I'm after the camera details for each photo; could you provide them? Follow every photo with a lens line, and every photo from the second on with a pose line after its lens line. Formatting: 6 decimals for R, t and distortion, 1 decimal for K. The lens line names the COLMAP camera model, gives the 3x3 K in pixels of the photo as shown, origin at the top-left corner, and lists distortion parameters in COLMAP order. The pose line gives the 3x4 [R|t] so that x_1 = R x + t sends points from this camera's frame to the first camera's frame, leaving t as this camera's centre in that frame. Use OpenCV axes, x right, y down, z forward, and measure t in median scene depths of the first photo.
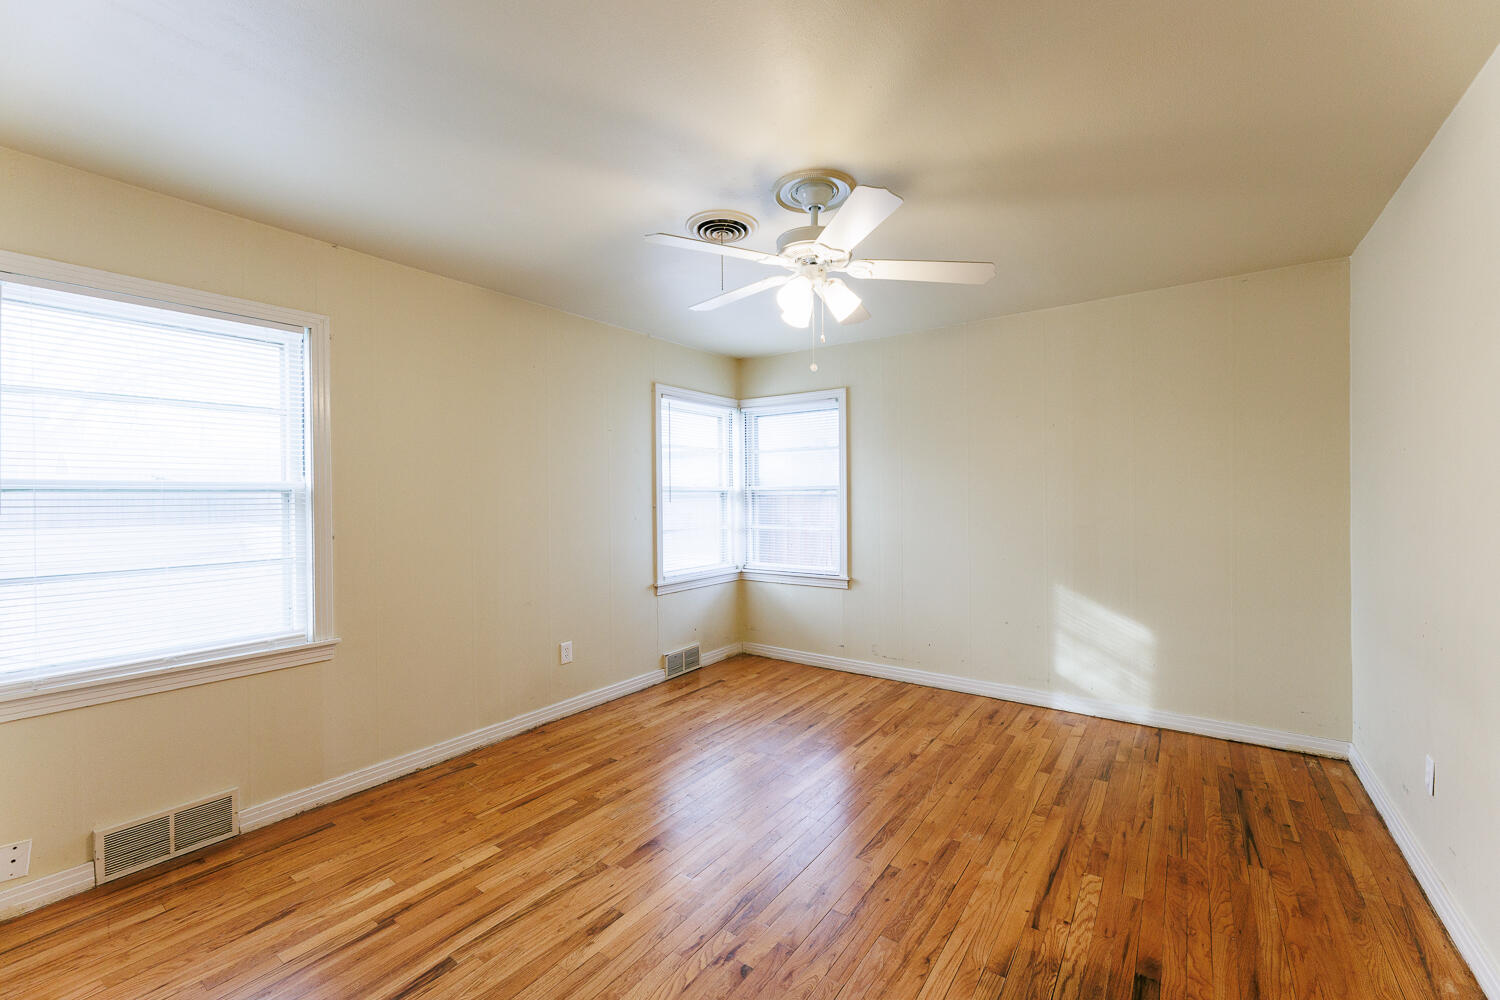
lens RADIAL K [[610.8, 0, 748.8], [0, 610.8, 499.6], [0, 0, 1]] dist [-0.002900, -0.000223]
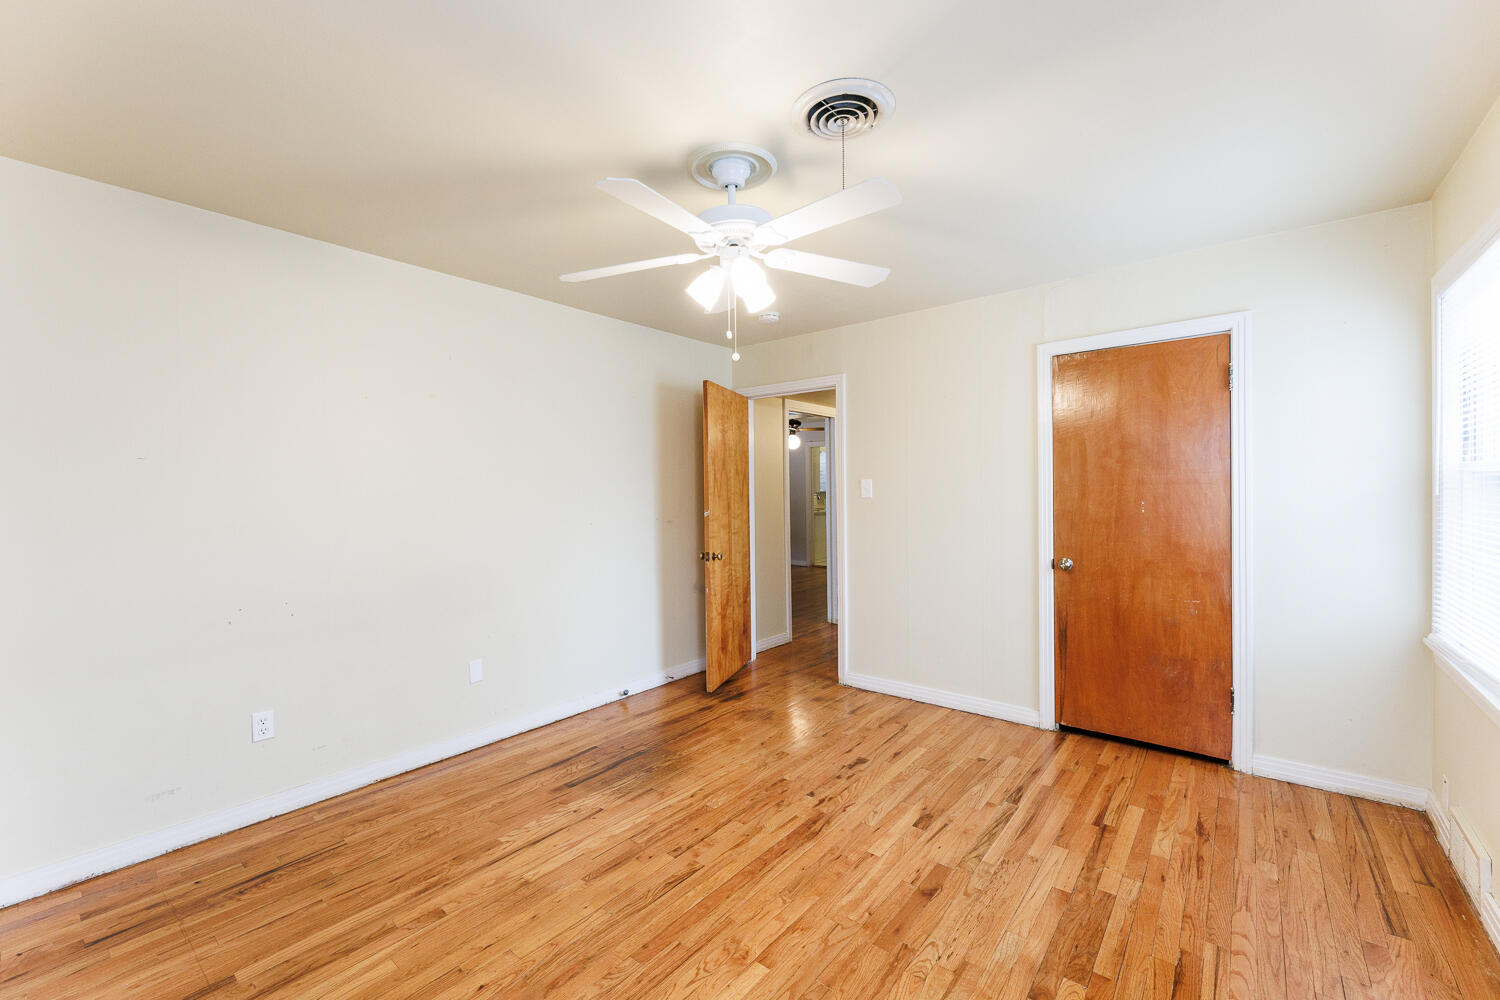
lens RADIAL K [[610.8, 0, 746.8], [0, 610.8, 495.0], [0, 0, 1]] dist [-0.002900, -0.000223]
pose [[-0.998055, 0.019875, 0.059084, 0.040777], [0.020570, 0.999726, 0.011177, -0.015079], [-0.058845, 0.012370, -0.998190, 2.067634]]
